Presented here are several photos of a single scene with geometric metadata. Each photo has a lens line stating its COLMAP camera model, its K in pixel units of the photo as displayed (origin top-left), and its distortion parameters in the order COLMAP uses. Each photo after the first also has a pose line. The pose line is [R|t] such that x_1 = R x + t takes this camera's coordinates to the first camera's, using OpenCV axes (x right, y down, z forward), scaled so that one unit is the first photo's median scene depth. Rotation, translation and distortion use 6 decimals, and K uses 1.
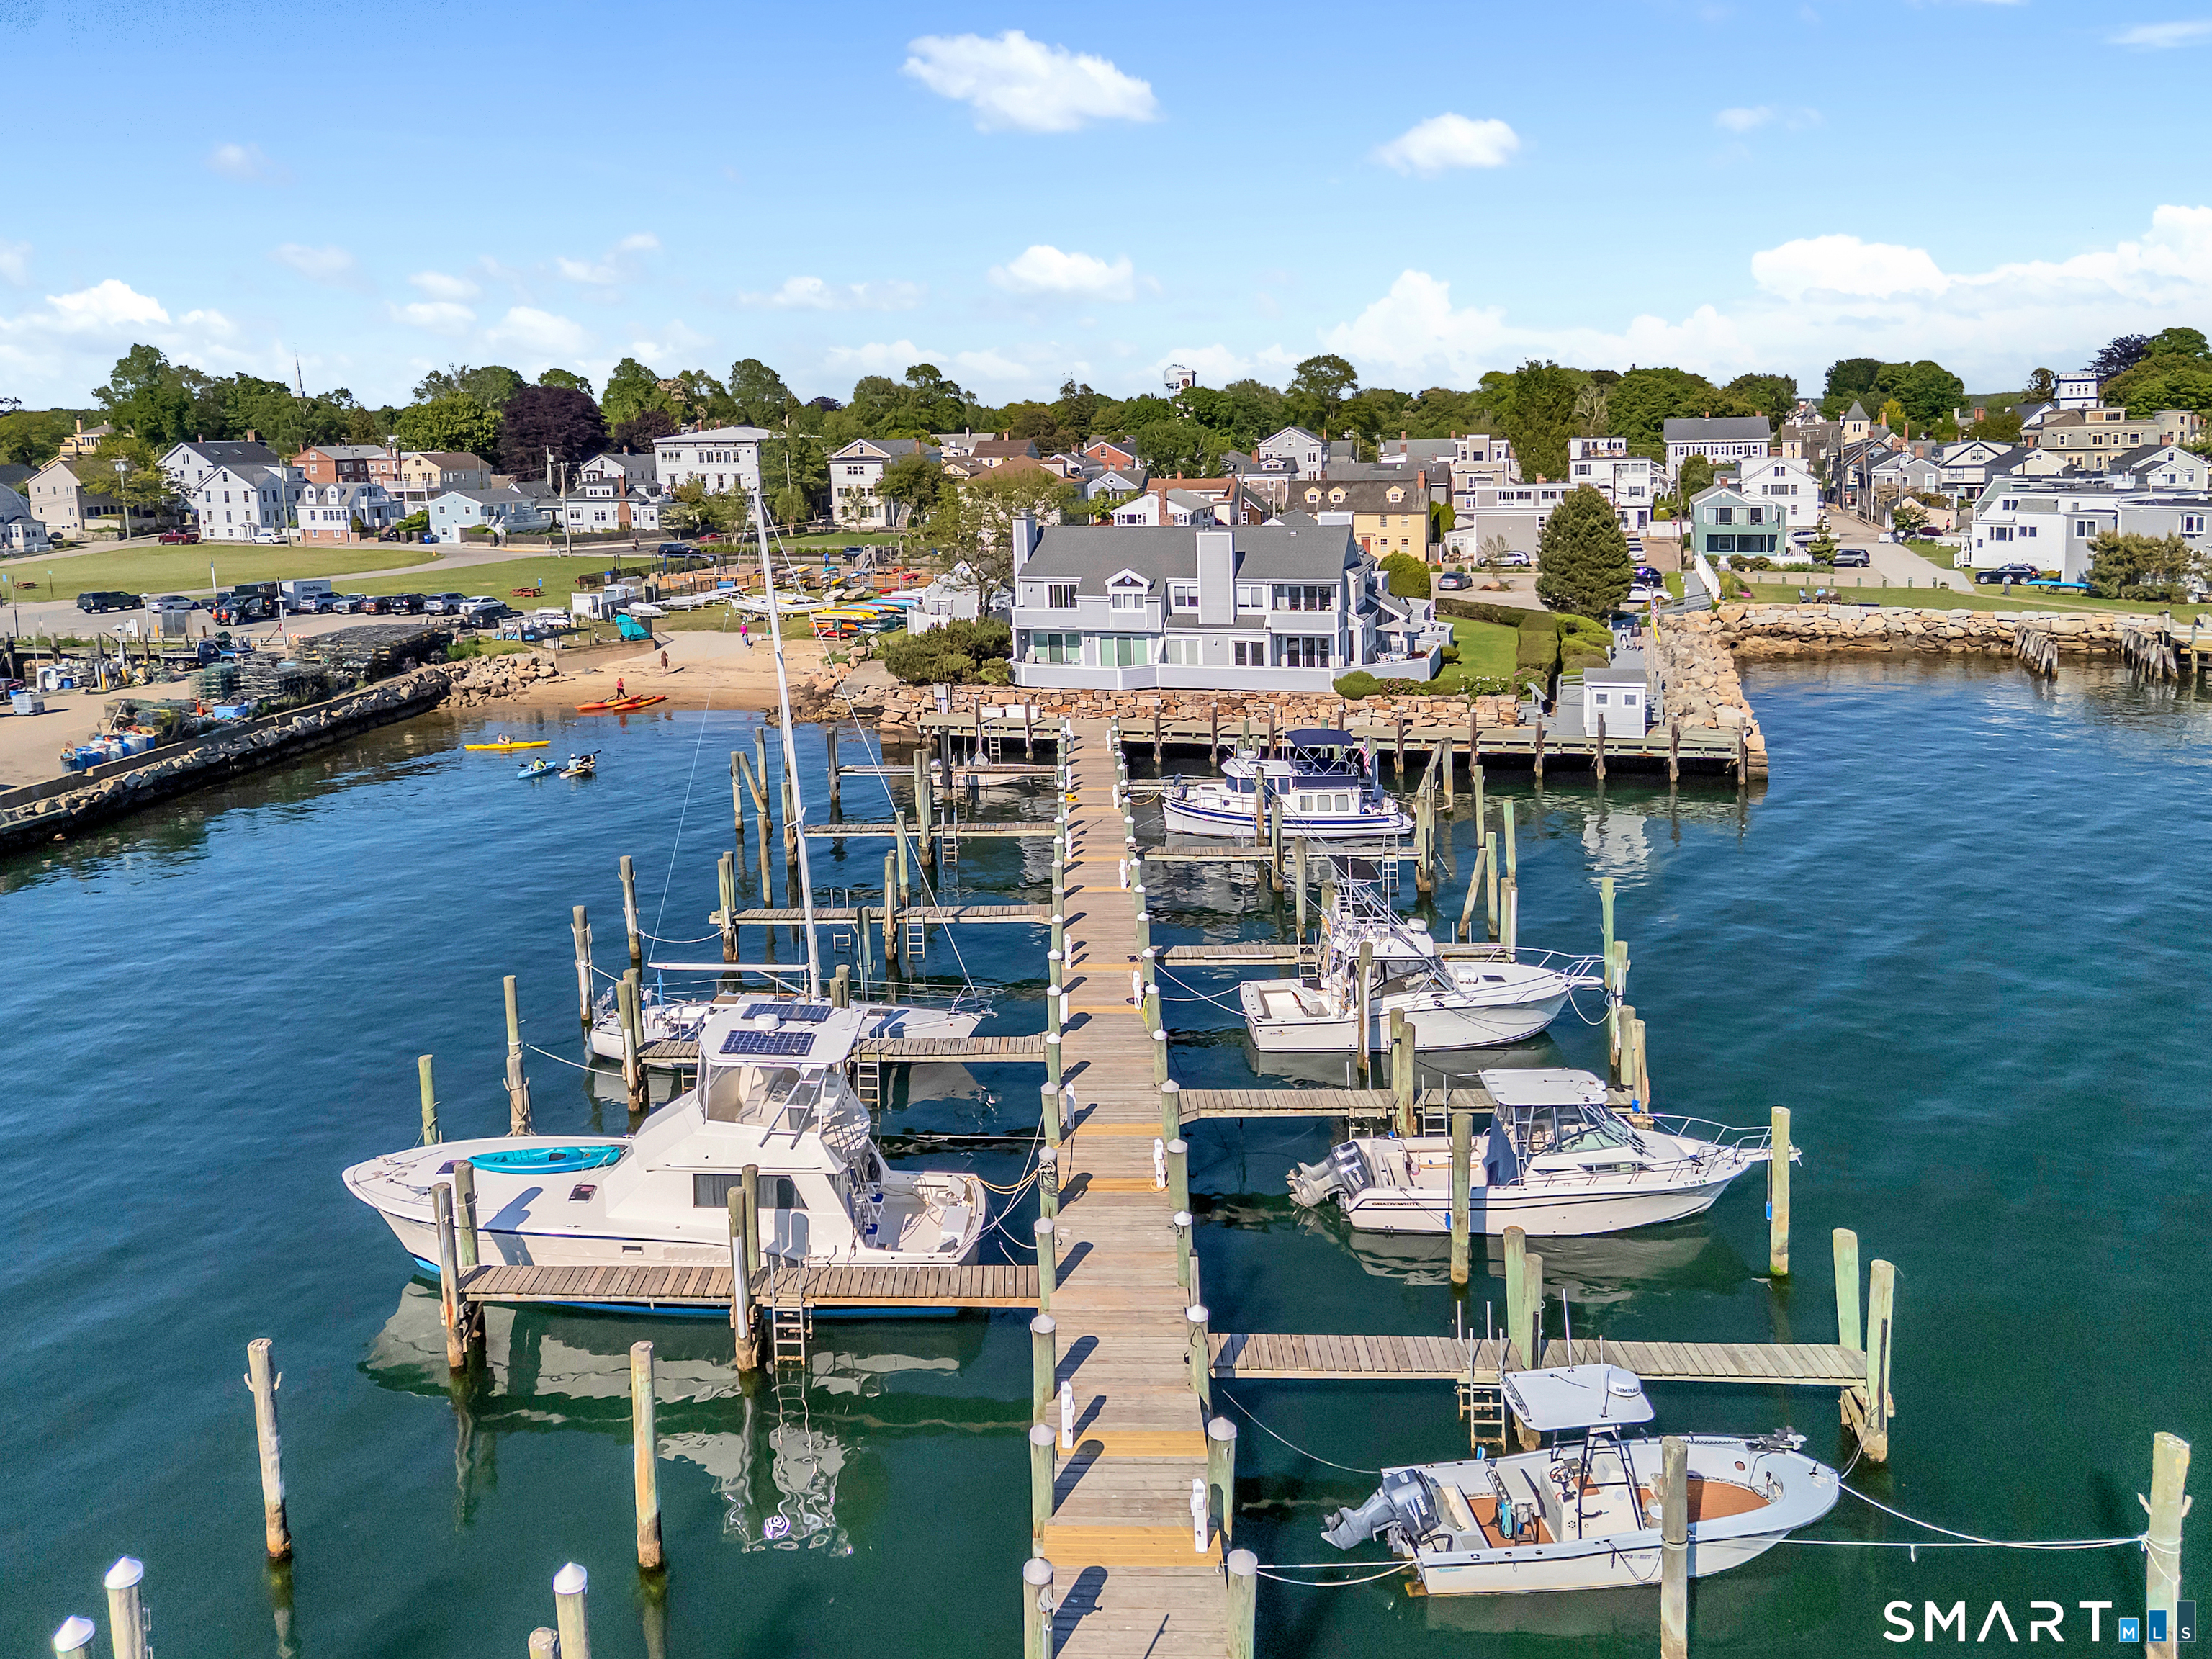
lens RADIAL K [[2221.2, 0, 1106.0], [0, 2221.2, 829.5], [0, 0, 1]] dist [0.168652, -0.324312]
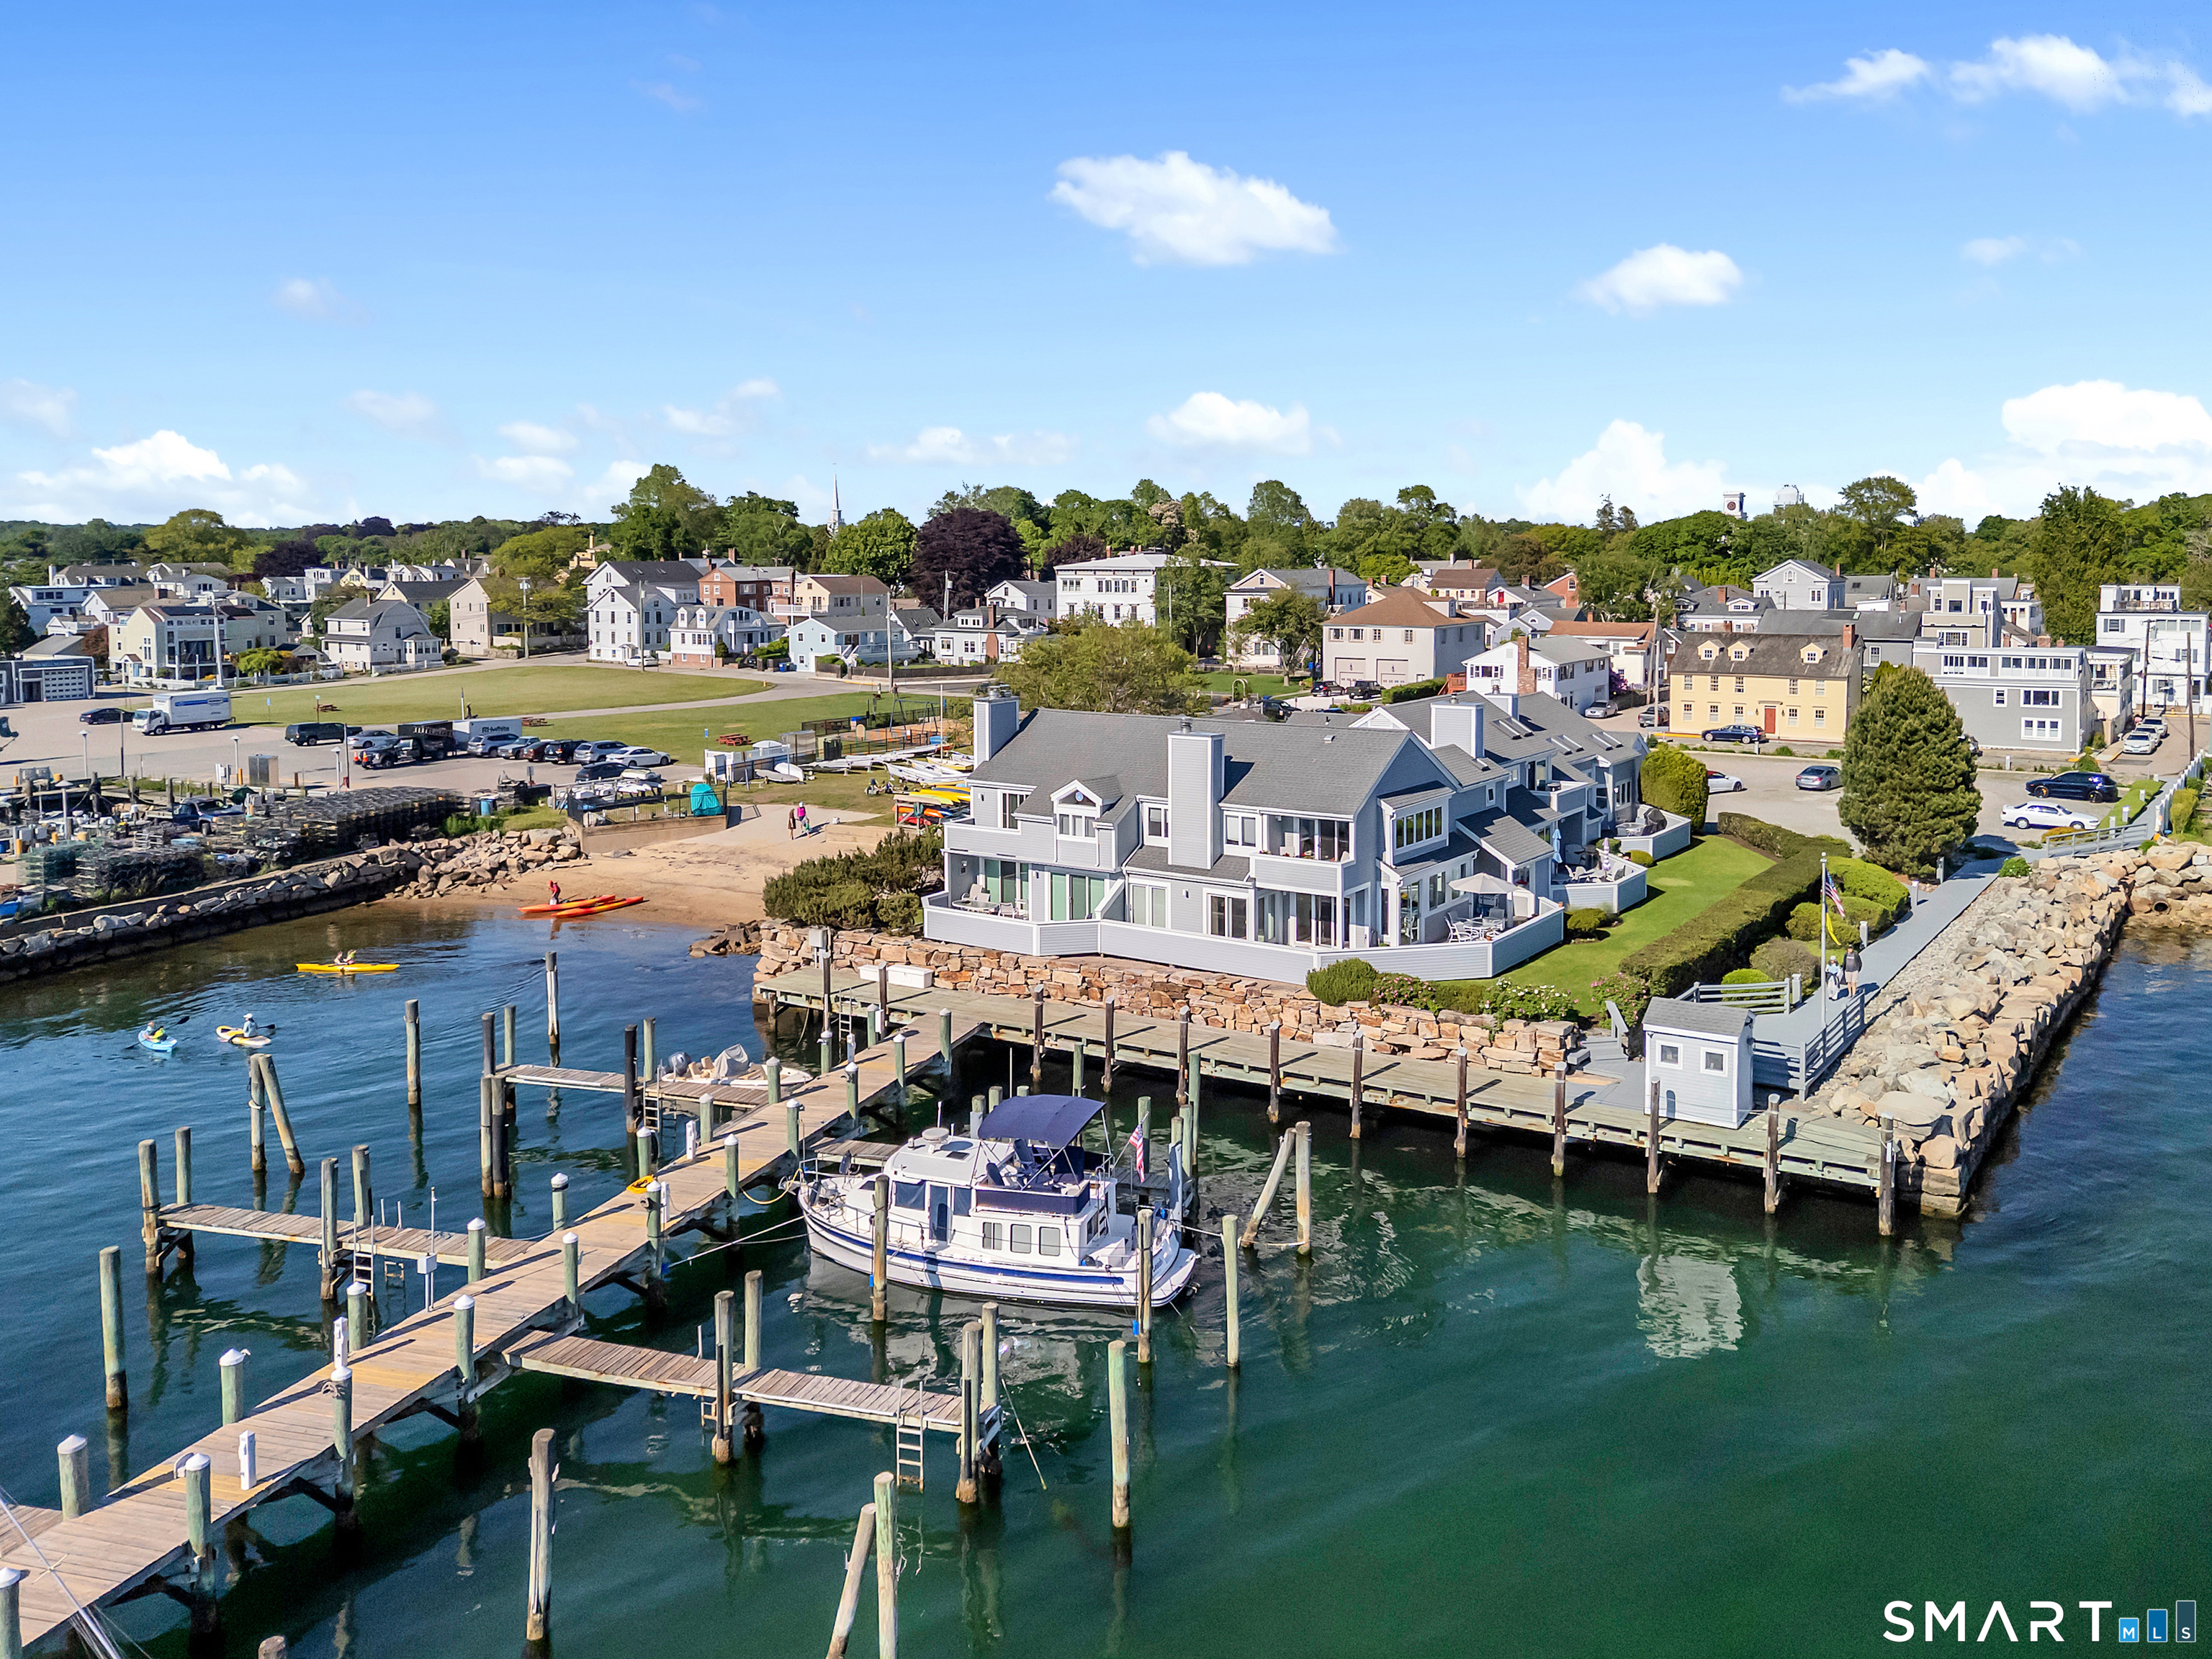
lens RADIAL K [[2221.2, 0, 1106.0], [0, 2221.2, 829.5], [0, 0, 1]] dist [0.168652, -0.324312]
pose [[0.960988, 0.052497, -0.271564, 0.089826], [-0.066407, 0.996896, -0.042284, -0.031409], [0.268501, 0.058668, 0.961491, 0.143782]]
